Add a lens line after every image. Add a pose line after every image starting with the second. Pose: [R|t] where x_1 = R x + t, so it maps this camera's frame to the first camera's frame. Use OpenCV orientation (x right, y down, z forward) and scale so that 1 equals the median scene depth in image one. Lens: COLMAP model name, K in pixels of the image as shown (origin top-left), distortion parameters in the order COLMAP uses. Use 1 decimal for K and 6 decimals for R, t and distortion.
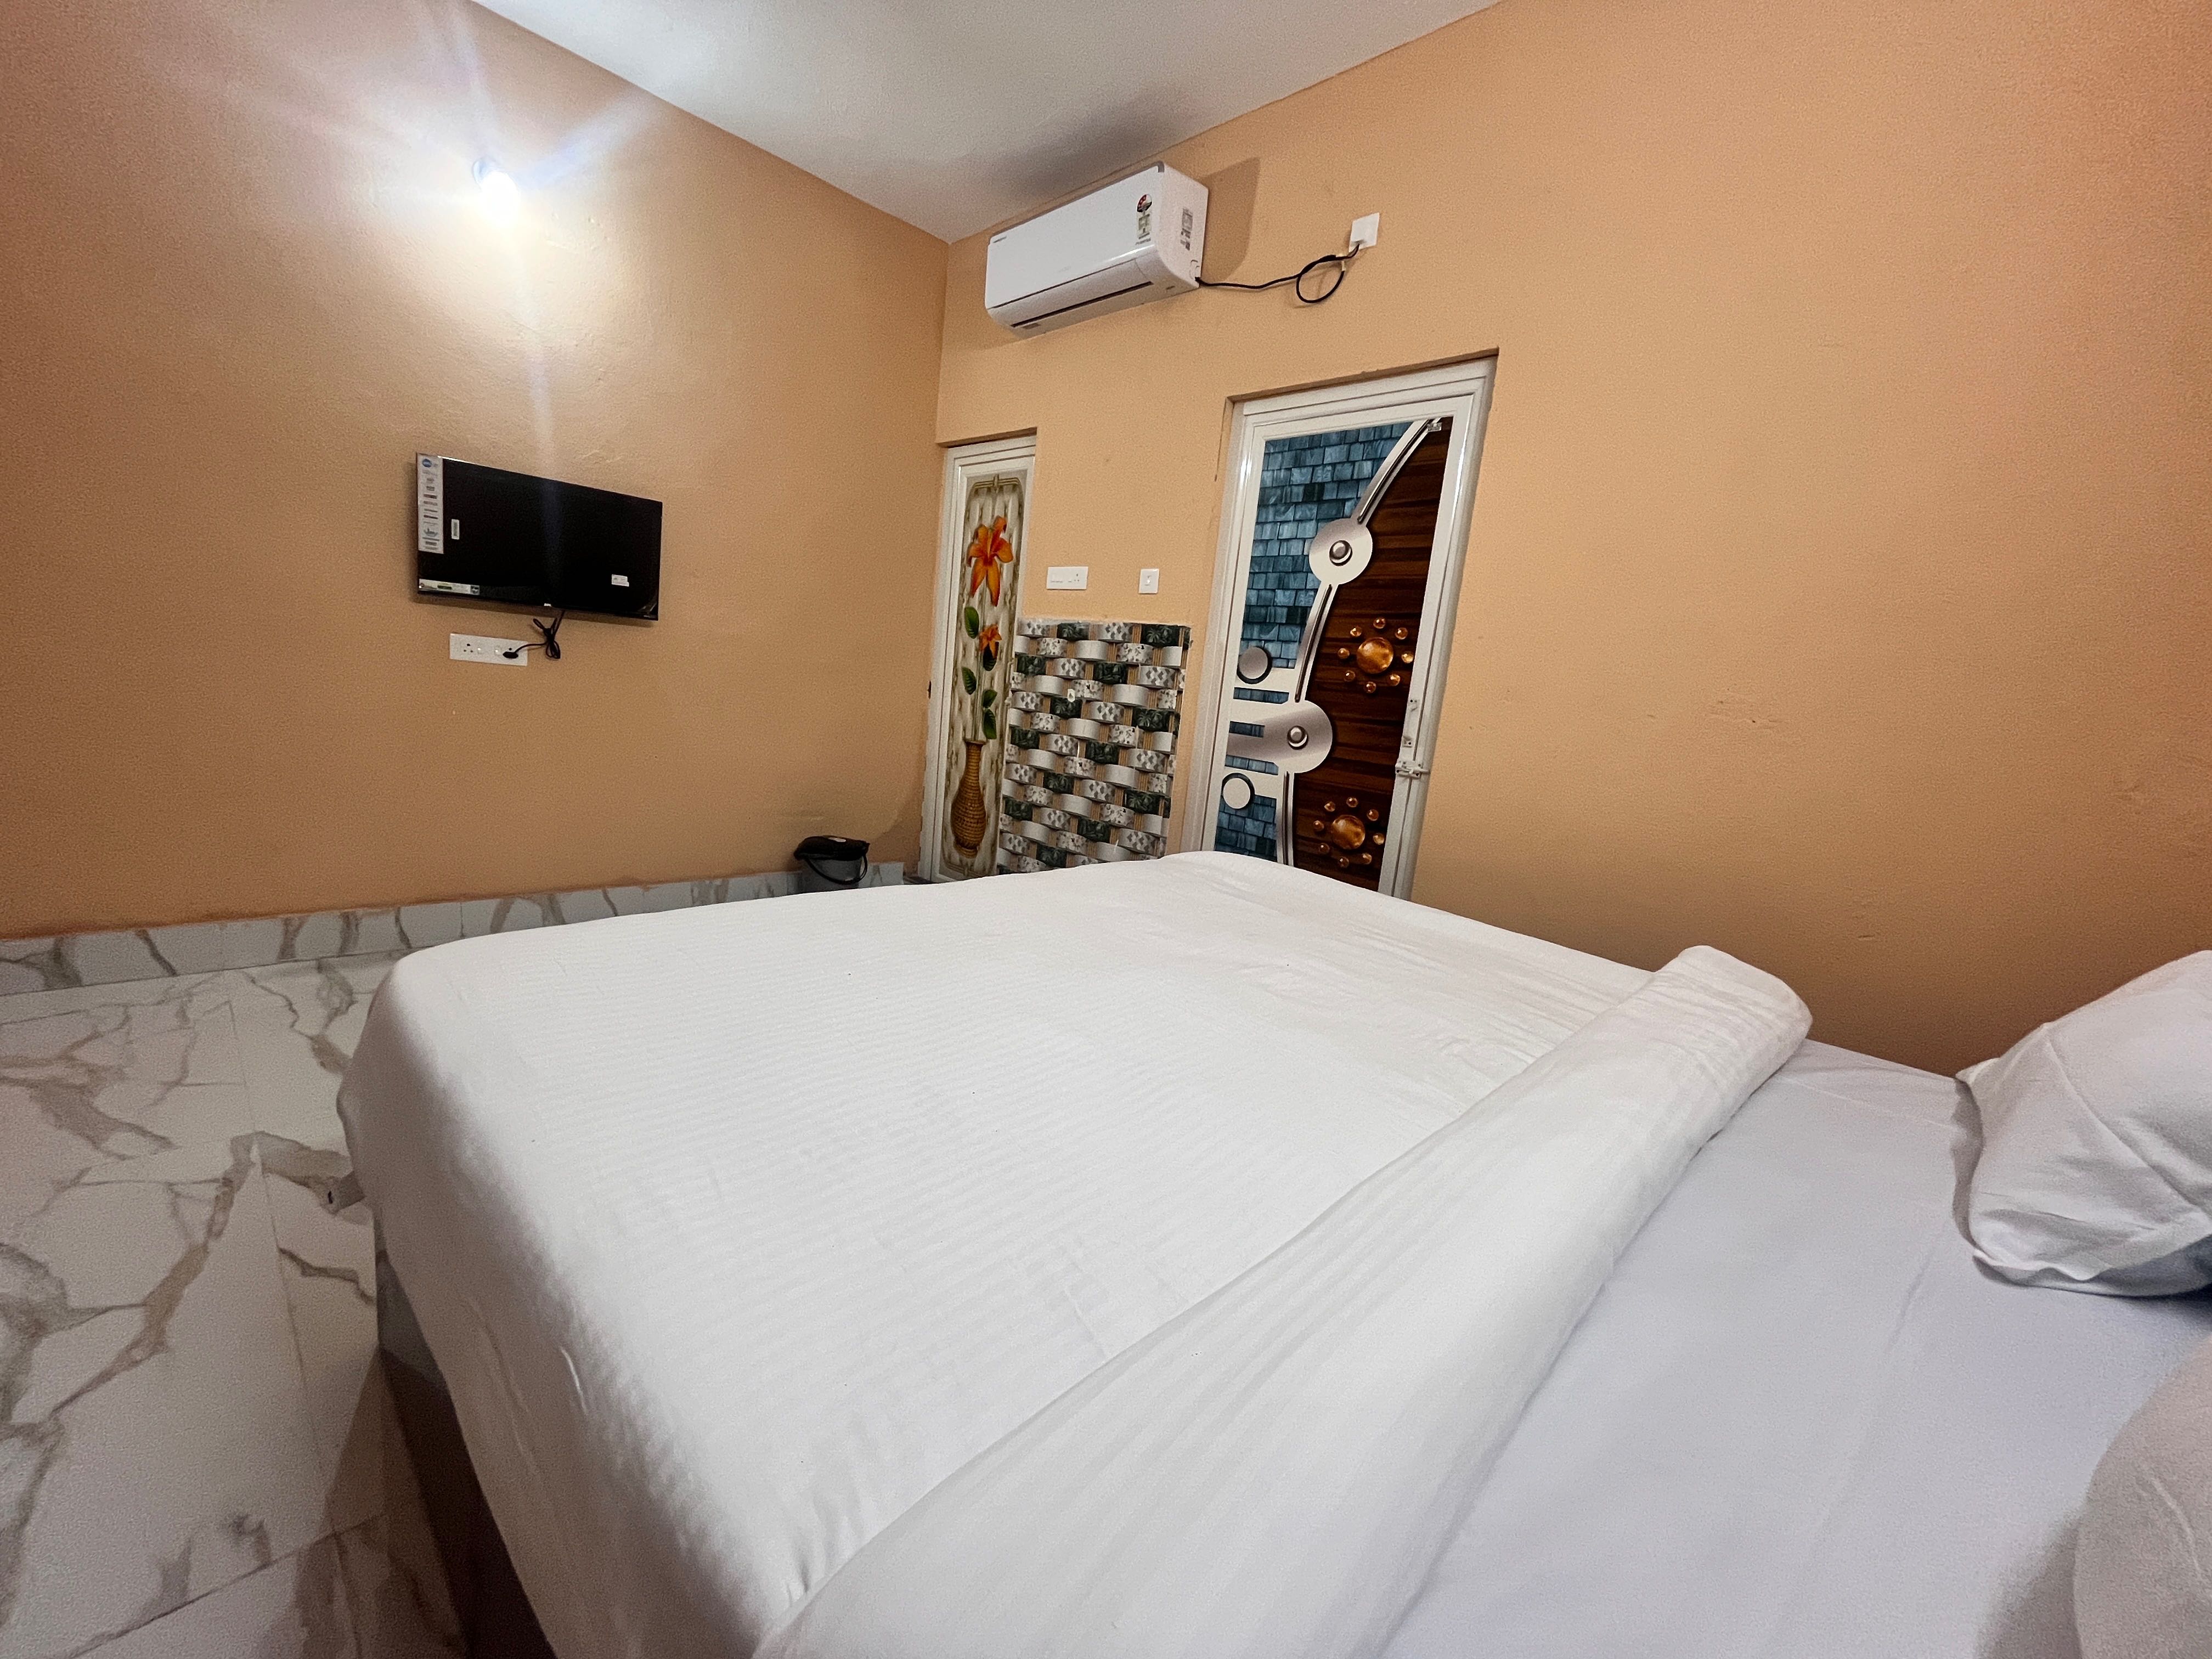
lens RADIAL K [[901.1, 0, 1101.2], [0, 901.1, 834.5], [0, 0, 1]] dist [-0.001226, 0.000045]
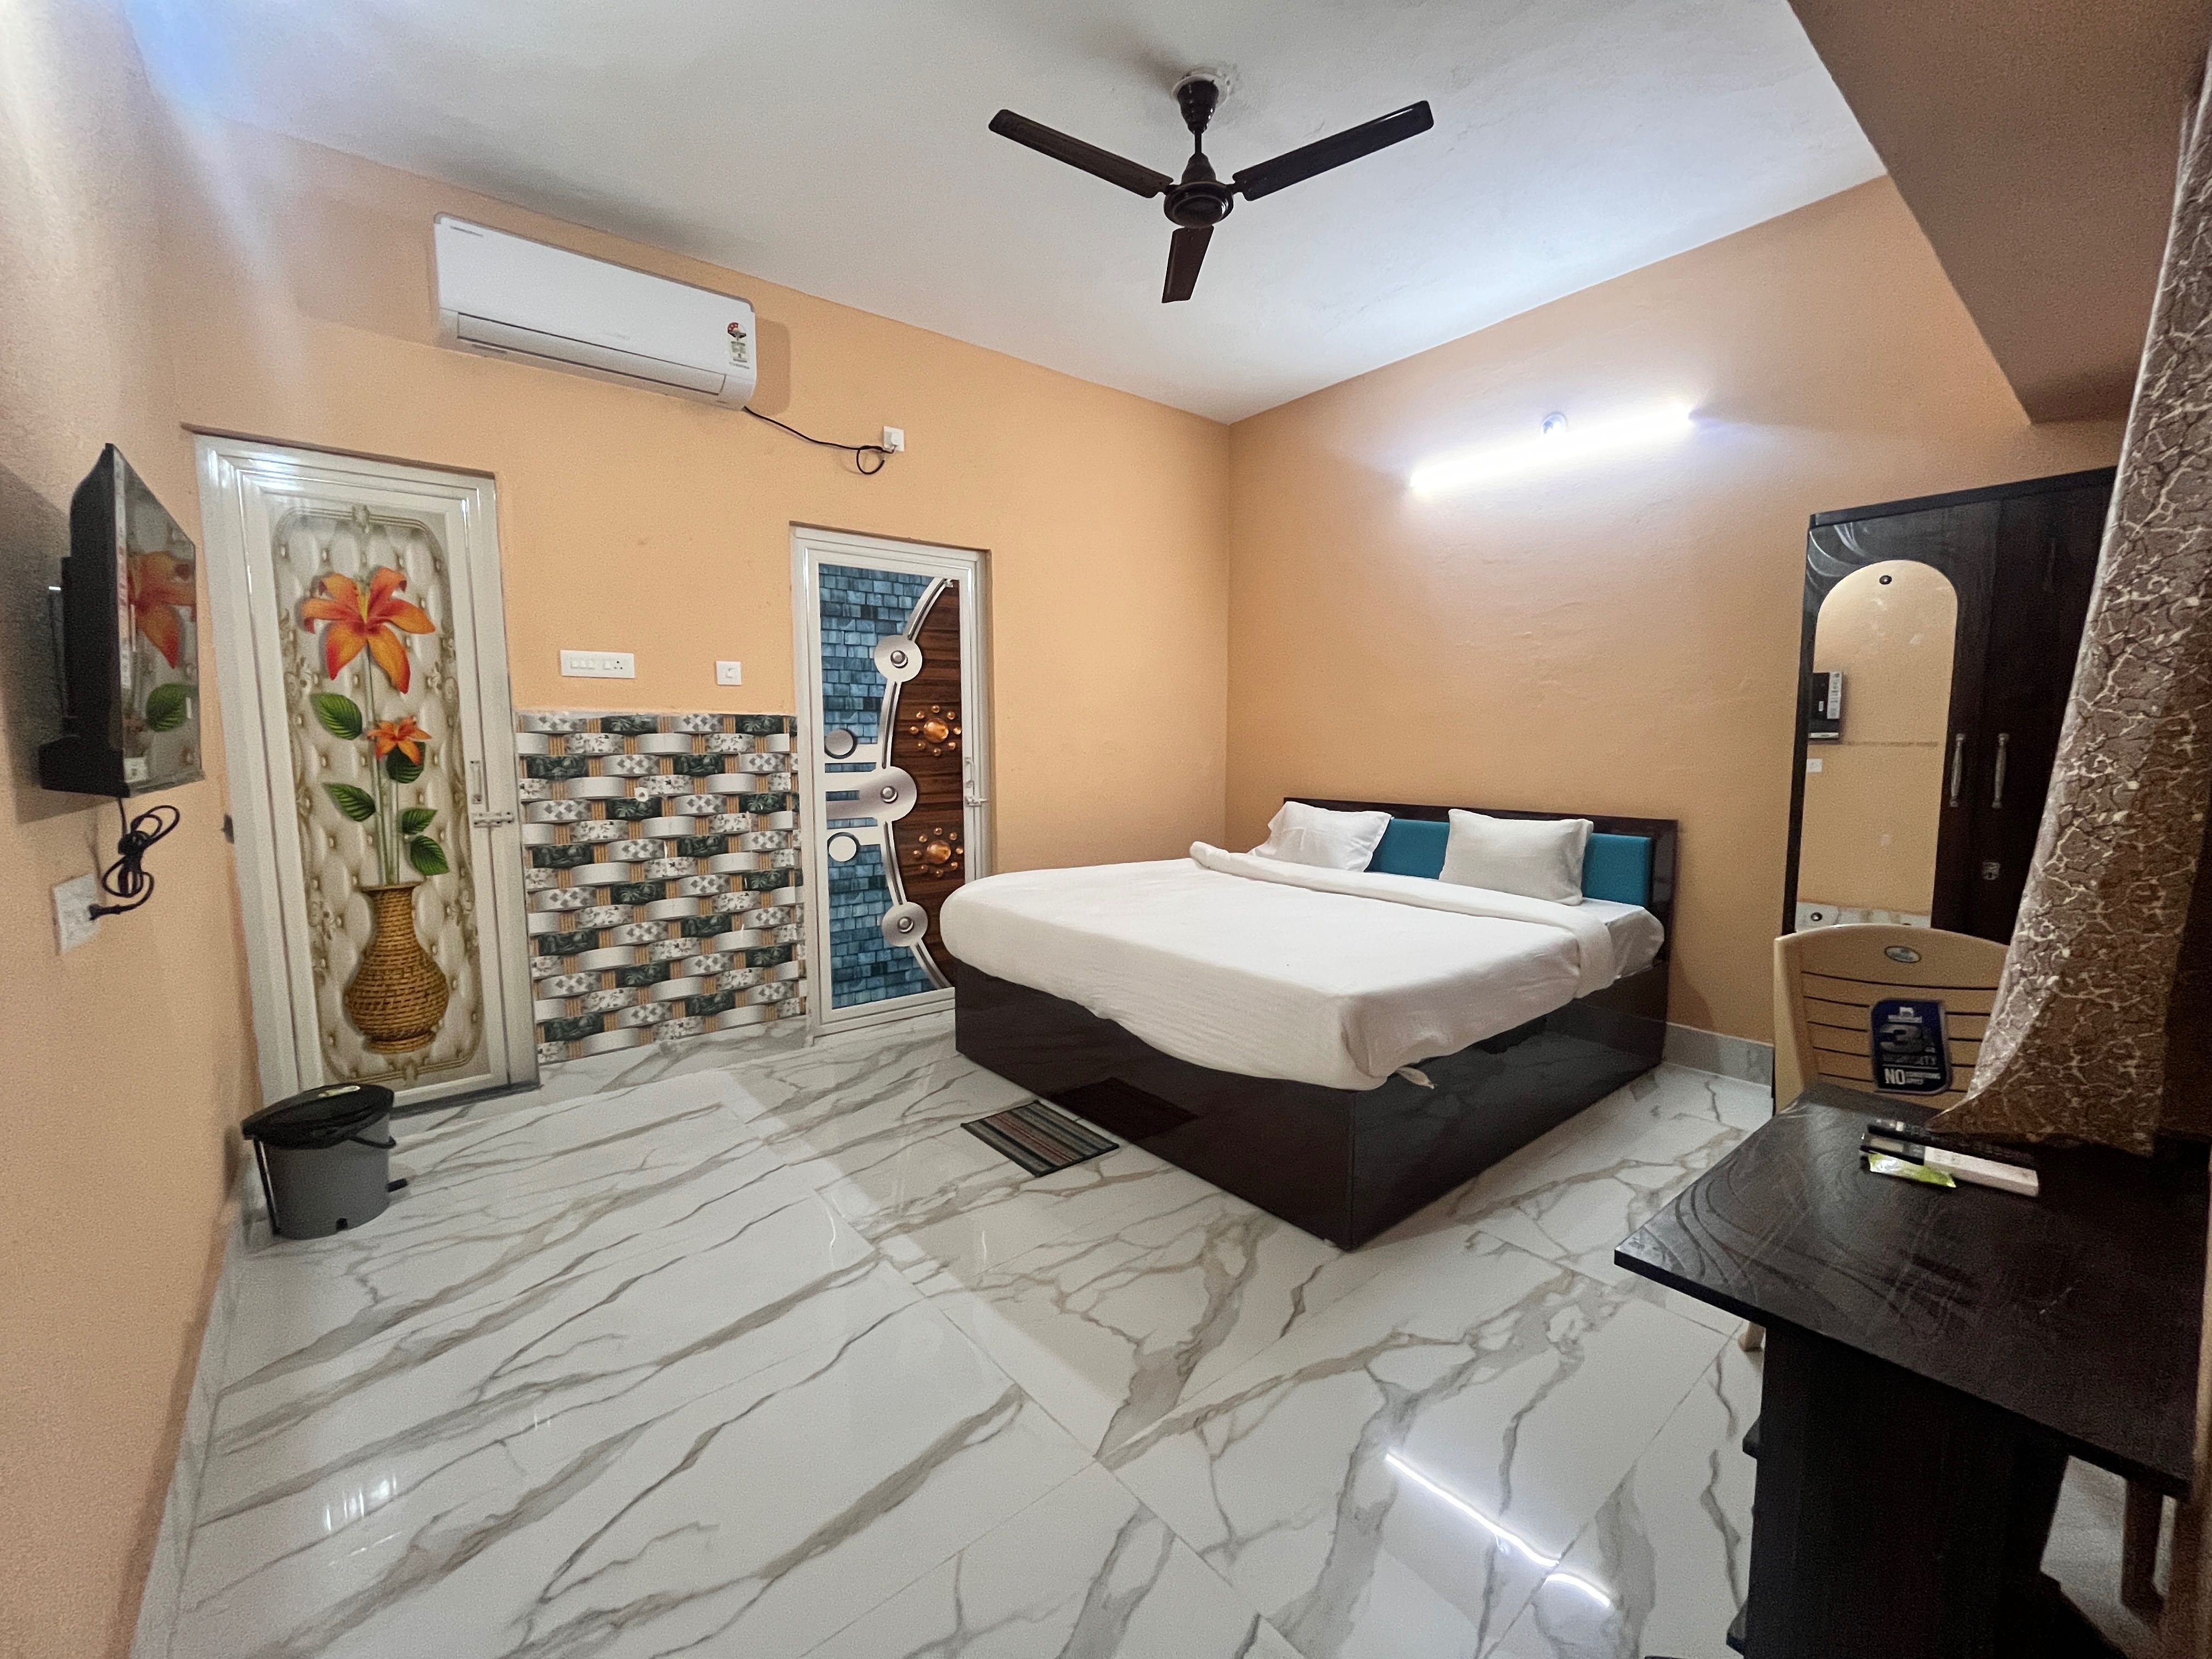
lens RADIAL K [[901.1, 0, 1101.2], [0, 901.1, 834.5], [0, 0, 1]] dist [-0.001226, 0.000045]
pose [[0.107315, -0.205254, 0.972807, -0.992504], [0.184931, 0.965503, 0.183313, -0.223043], [-0.976875, 0.160230, 0.141571, 0.486313]]
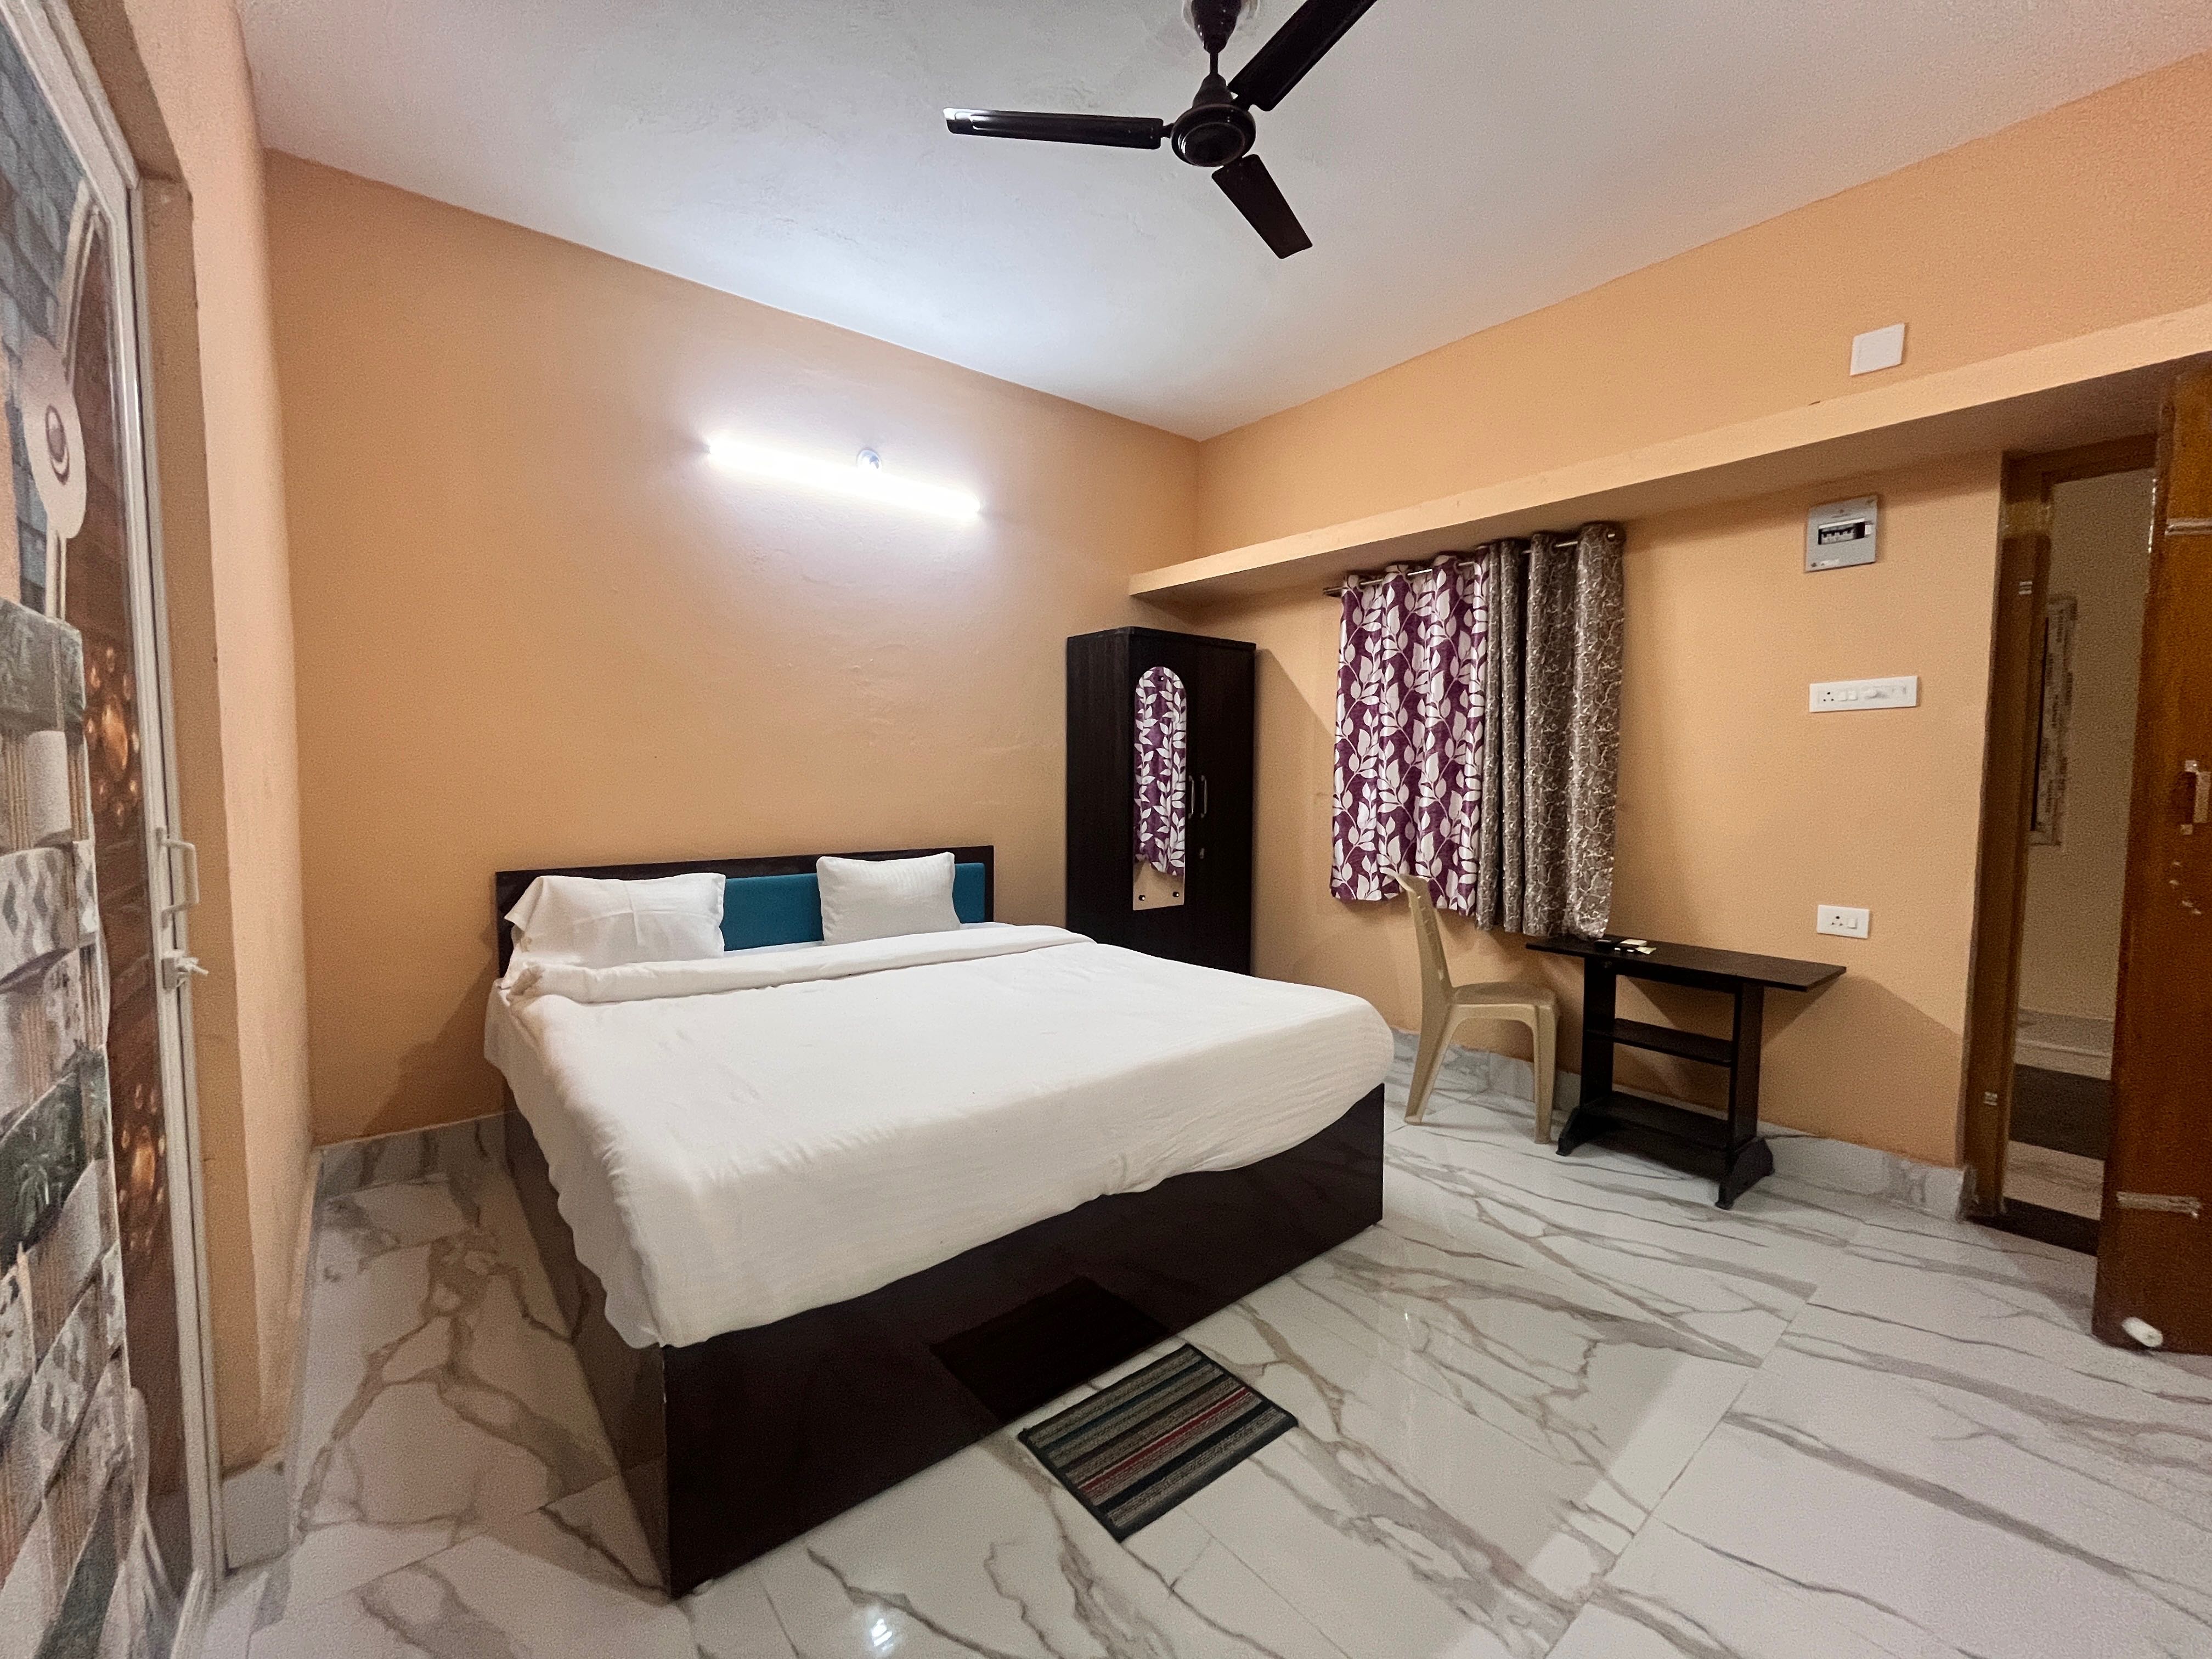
lens RADIAL K [[901.1, 0, 1101.2], [0, 901.1, 834.5], [0, 0, 1]] dist [-0.001226, 0.000045]
pose [[-0.988591, -0.113295, 0.099260, -0.155732], [-0.086224, 0.965982, 0.243814, -0.256915], [-0.123506, 0.232473, -0.964729, 1.177031]]
